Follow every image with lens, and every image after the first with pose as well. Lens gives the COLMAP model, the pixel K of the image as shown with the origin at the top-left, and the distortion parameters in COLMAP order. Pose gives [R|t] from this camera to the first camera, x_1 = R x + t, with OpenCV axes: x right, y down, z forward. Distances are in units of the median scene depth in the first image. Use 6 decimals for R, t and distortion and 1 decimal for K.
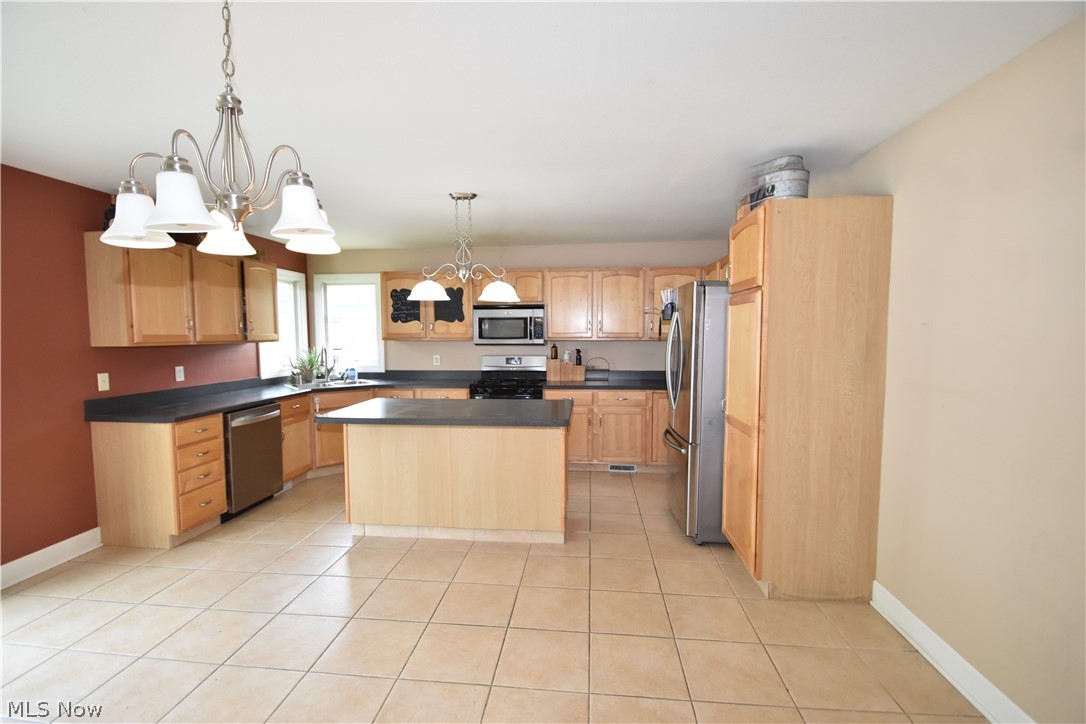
lens RADIAL K [[492.8, 0, 540.6], [0, 492.8, 366.0], [0, 0, 1]] dist [0.005072, -0.015655]
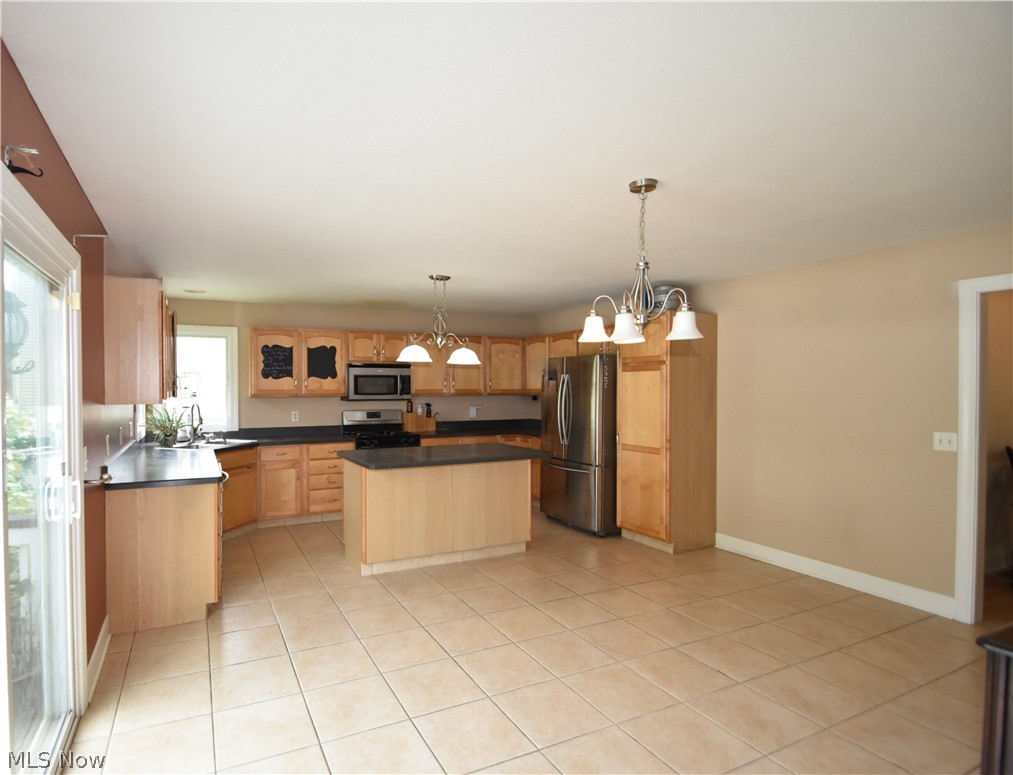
lens RADIAL K [[526.2, 0, 425.5], [0, 526.2, 394.8], [0, 0, 1]] dist [-0.012901, -0.000066]
pose [[0.872503, -0.005773, 0.488575, -0.589735], [0.032505, 0.998401, -0.046251, 0.002615], [-0.487526, 0.056236, 0.871295, -0.069624]]
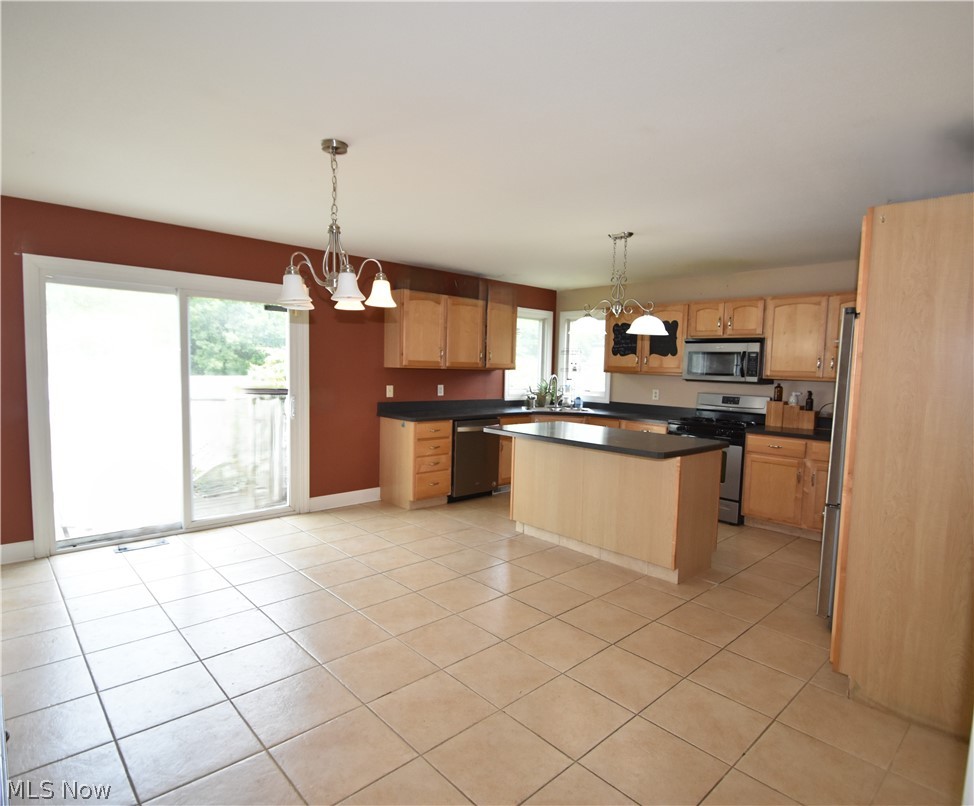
lens RADIAL K [[548.8, 0, 508.0], [0, 548.8, 405.5], [0, 0, 1]] dist [-0.000012, -0.021216]
pose [[0.764967, 0.072588, -0.639965, 0.314039], [-0.074519, 0.996931, 0.024002, 0.006285], [0.639743, 0.029329, 0.768029, -0.035217]]
